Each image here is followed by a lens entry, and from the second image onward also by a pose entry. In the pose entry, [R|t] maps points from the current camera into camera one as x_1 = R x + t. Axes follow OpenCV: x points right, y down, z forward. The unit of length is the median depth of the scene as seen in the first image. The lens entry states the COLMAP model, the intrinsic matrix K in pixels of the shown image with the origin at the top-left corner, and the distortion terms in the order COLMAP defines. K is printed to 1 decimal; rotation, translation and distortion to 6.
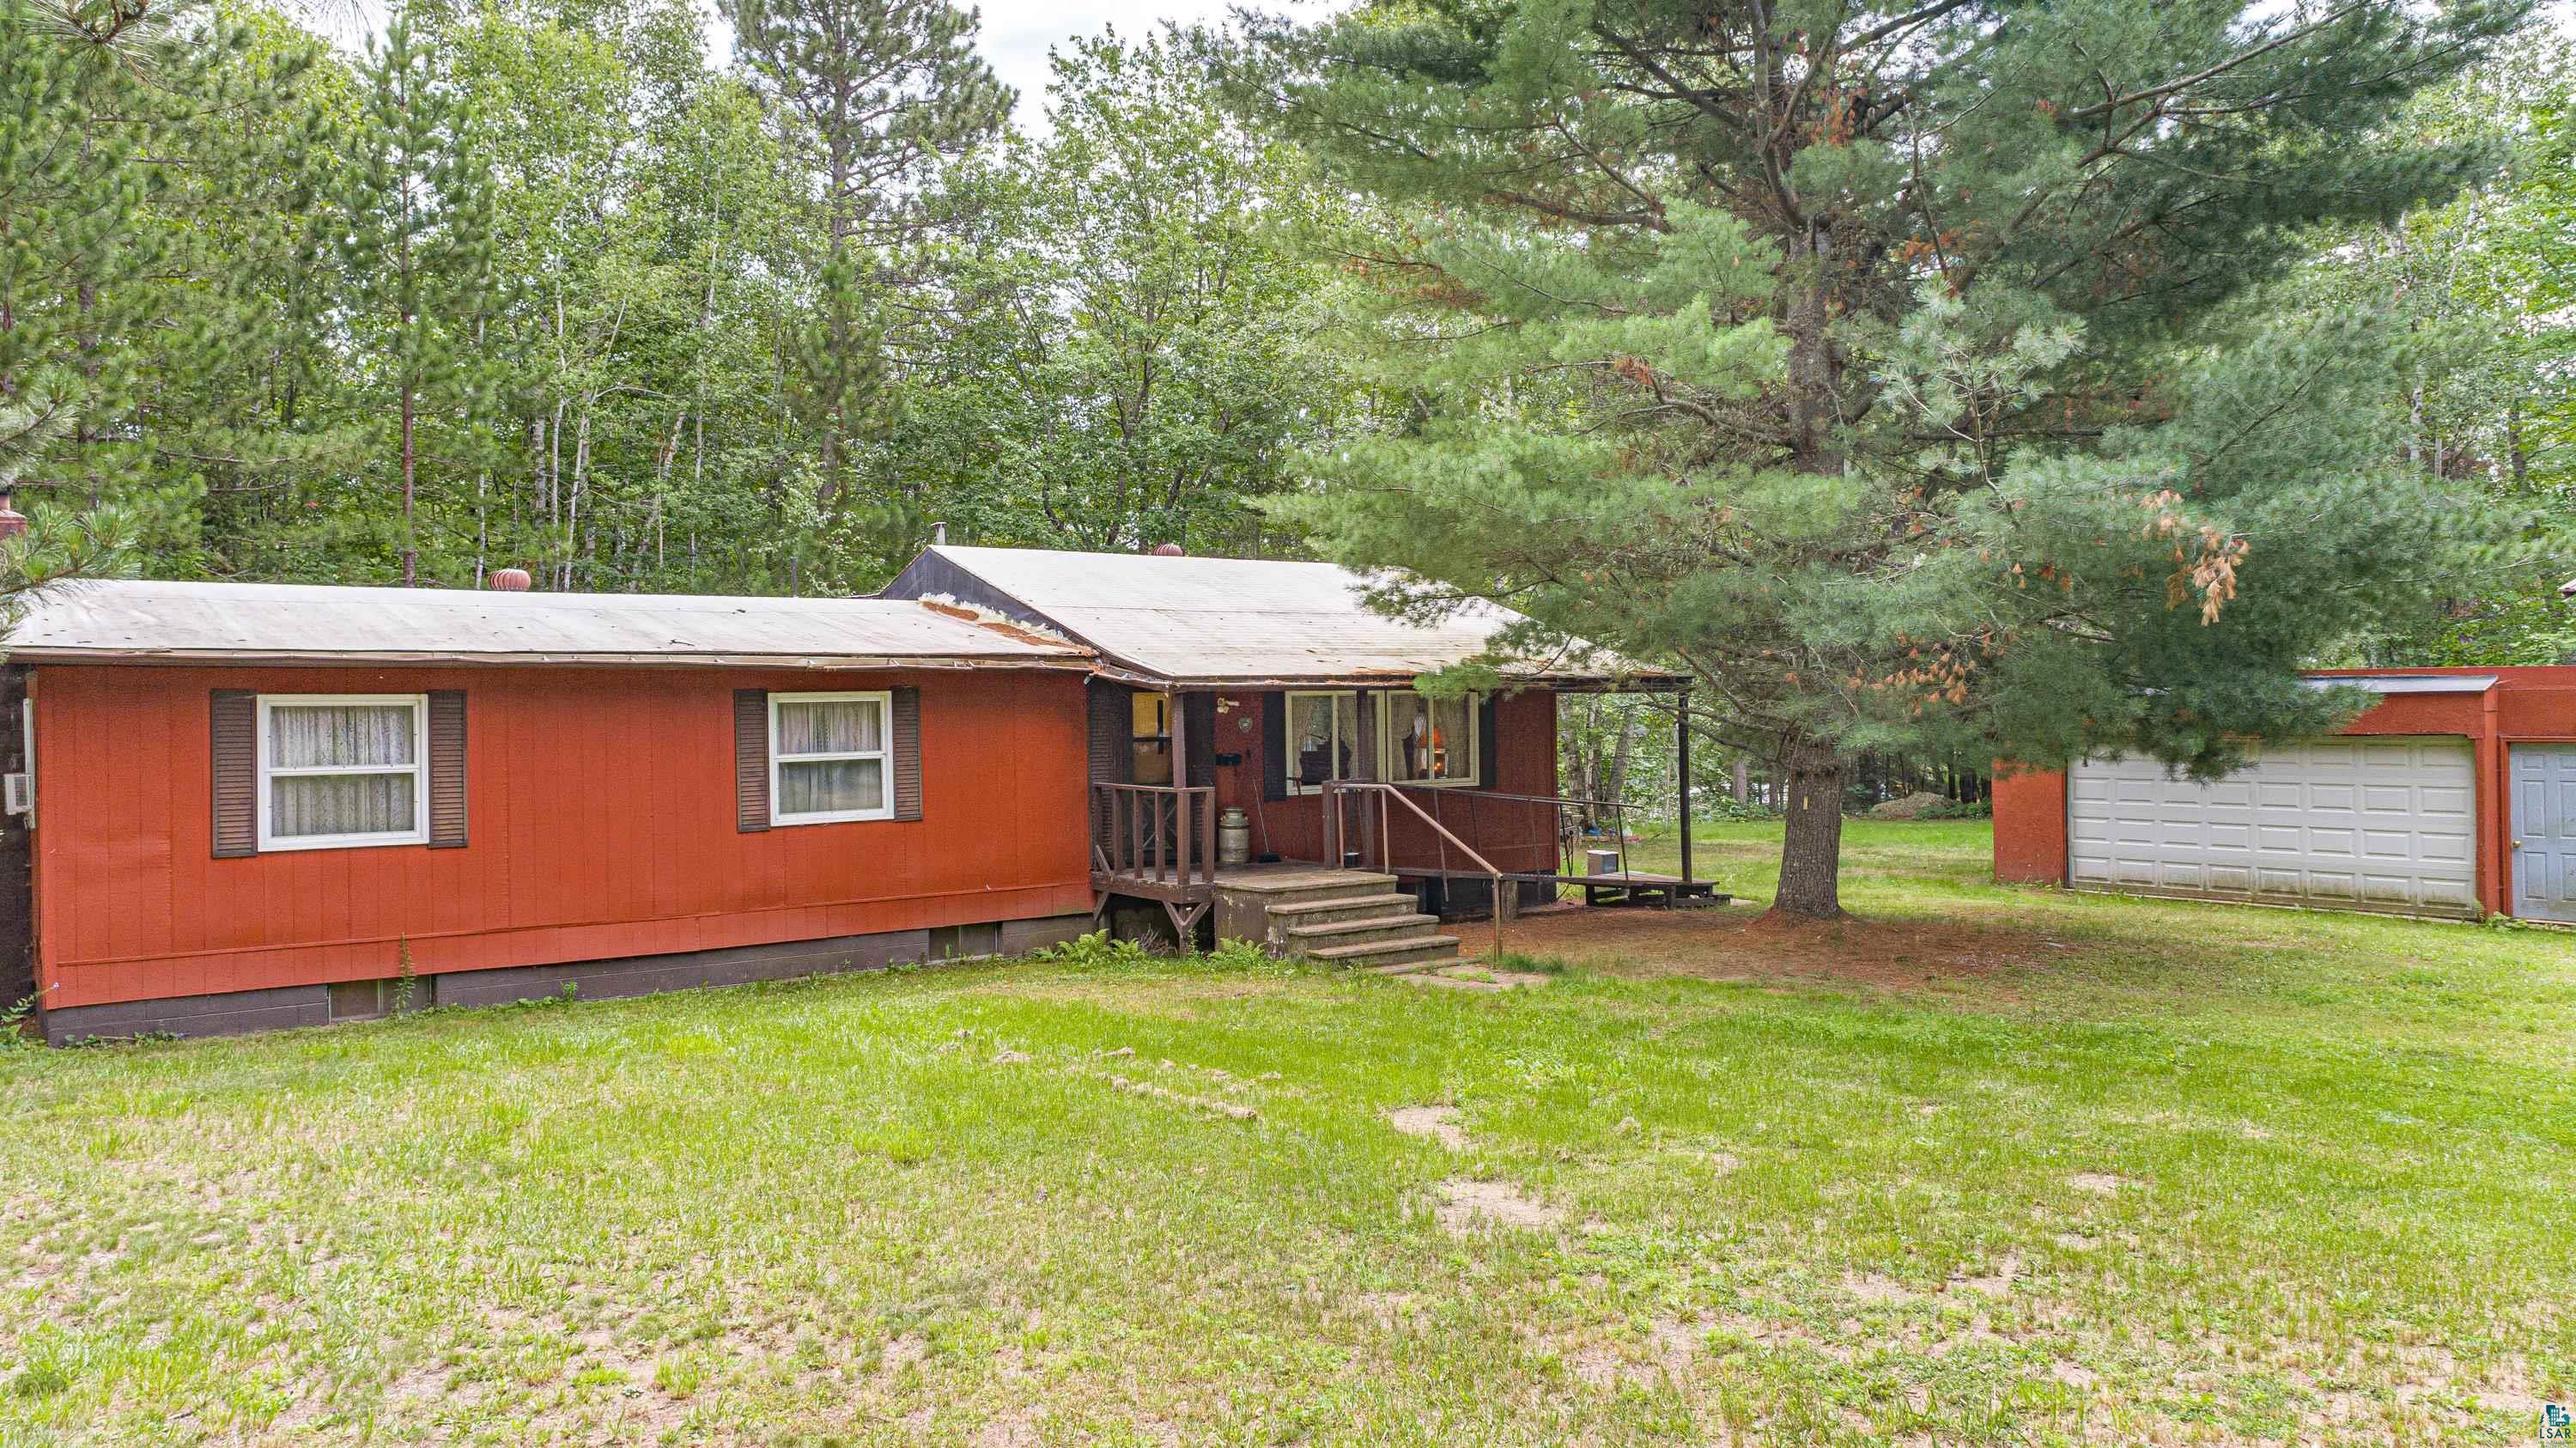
lens RADIAL K [[1728.4, 0, 1293.9], [0, 1728.4, 716.4], [0, 0, 1]] dist [0.027732, 0.002284]
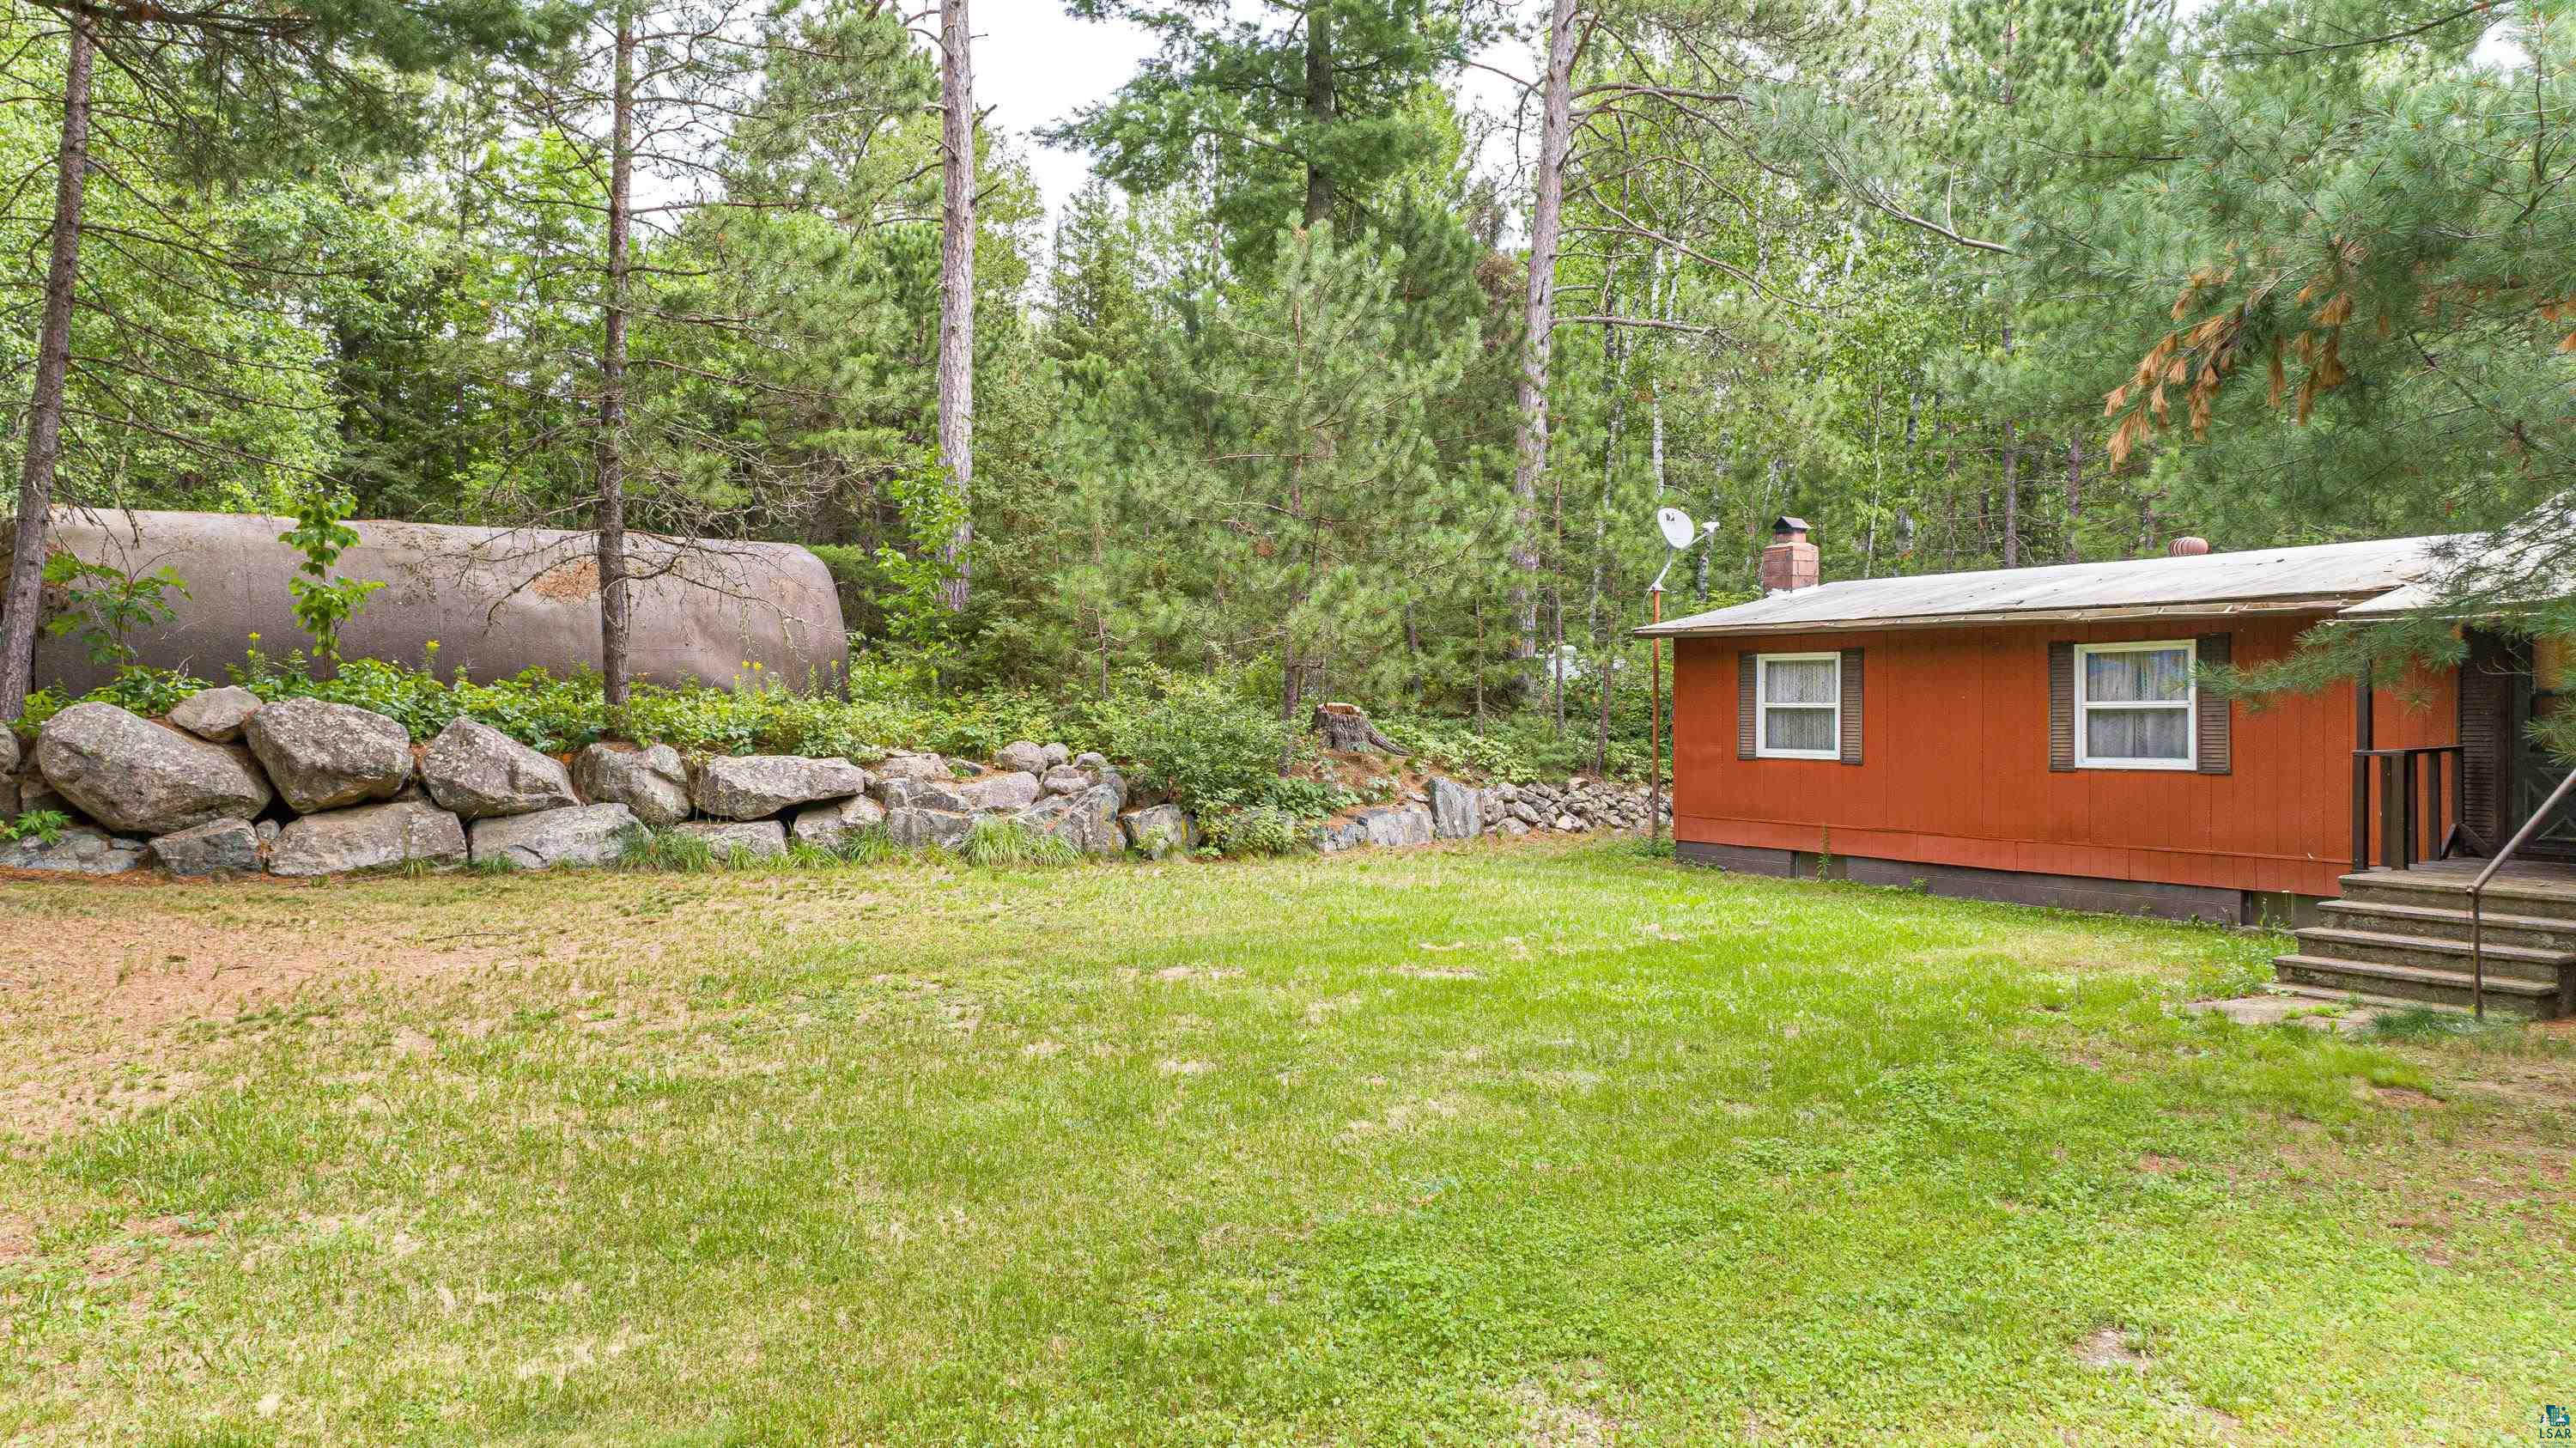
lens RADIAL K [[1728.4, 0, 1290.7], [0, 1728.4, 717.1], [0, 0, 1]] dist [0.027732, 0.002284]
pose [[-0.006181, 0.032971, -0.999437, 0.779677], [0.015285, 0.999343, 0.032874, -0.011135], [0.999864, -0.015073, -0.006681, 0.517547]]
